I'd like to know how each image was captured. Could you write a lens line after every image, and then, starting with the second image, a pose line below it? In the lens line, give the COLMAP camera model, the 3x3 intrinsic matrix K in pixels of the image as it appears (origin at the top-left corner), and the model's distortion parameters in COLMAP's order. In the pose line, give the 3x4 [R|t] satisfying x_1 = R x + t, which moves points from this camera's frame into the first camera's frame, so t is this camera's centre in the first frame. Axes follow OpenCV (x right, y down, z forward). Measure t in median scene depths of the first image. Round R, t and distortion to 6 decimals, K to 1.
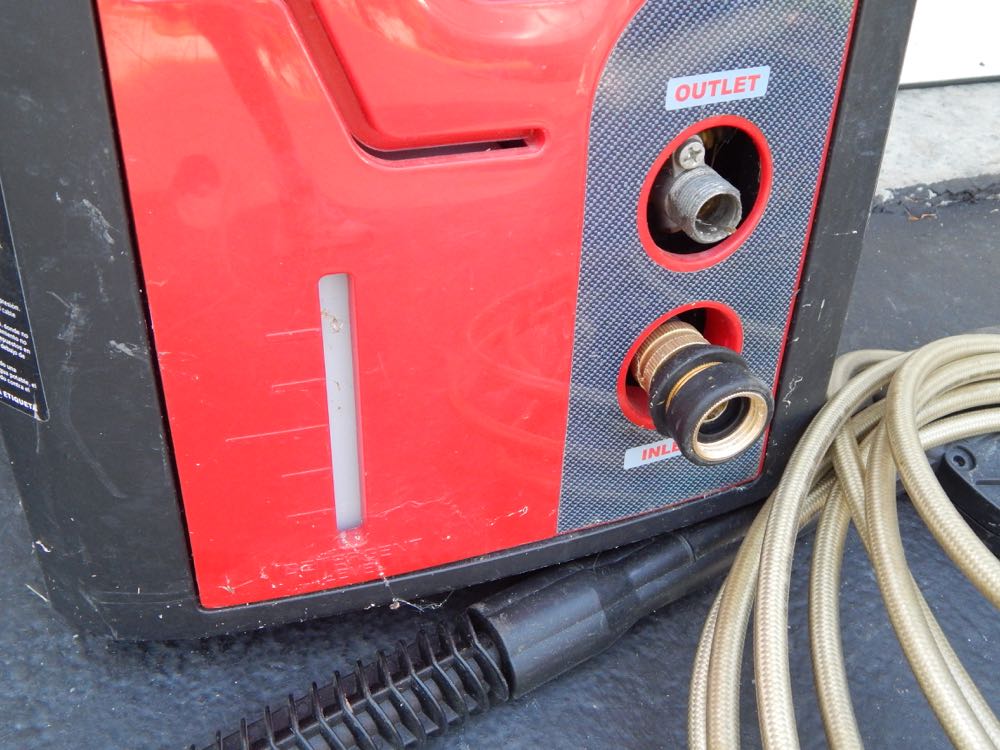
lens RADIAL K [[1027.4, 0, 496.7], [0, 1027.4, 380.7], [0, 0, 1]] dist [-0.004737, 0.000000]
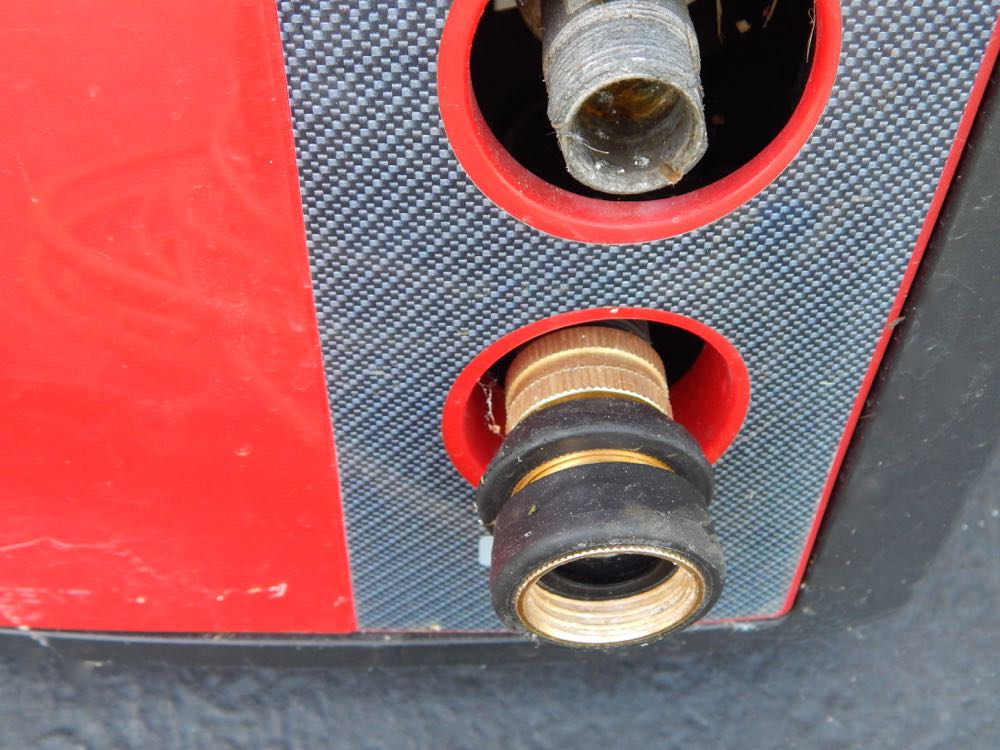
lens RADIAL K [[1027.4, 0, 504.5], [0, 1027.4, 368.5], [0, 0, 1]] dist [-0.004737, 0.000000]
pose [[0.932587, 0.243965, -0.266013, 0.276131], [-0.193648, 0.960122, 0.201657, -0.133539], [0.304602, -0.136550, 0.942641, 0.558428]]
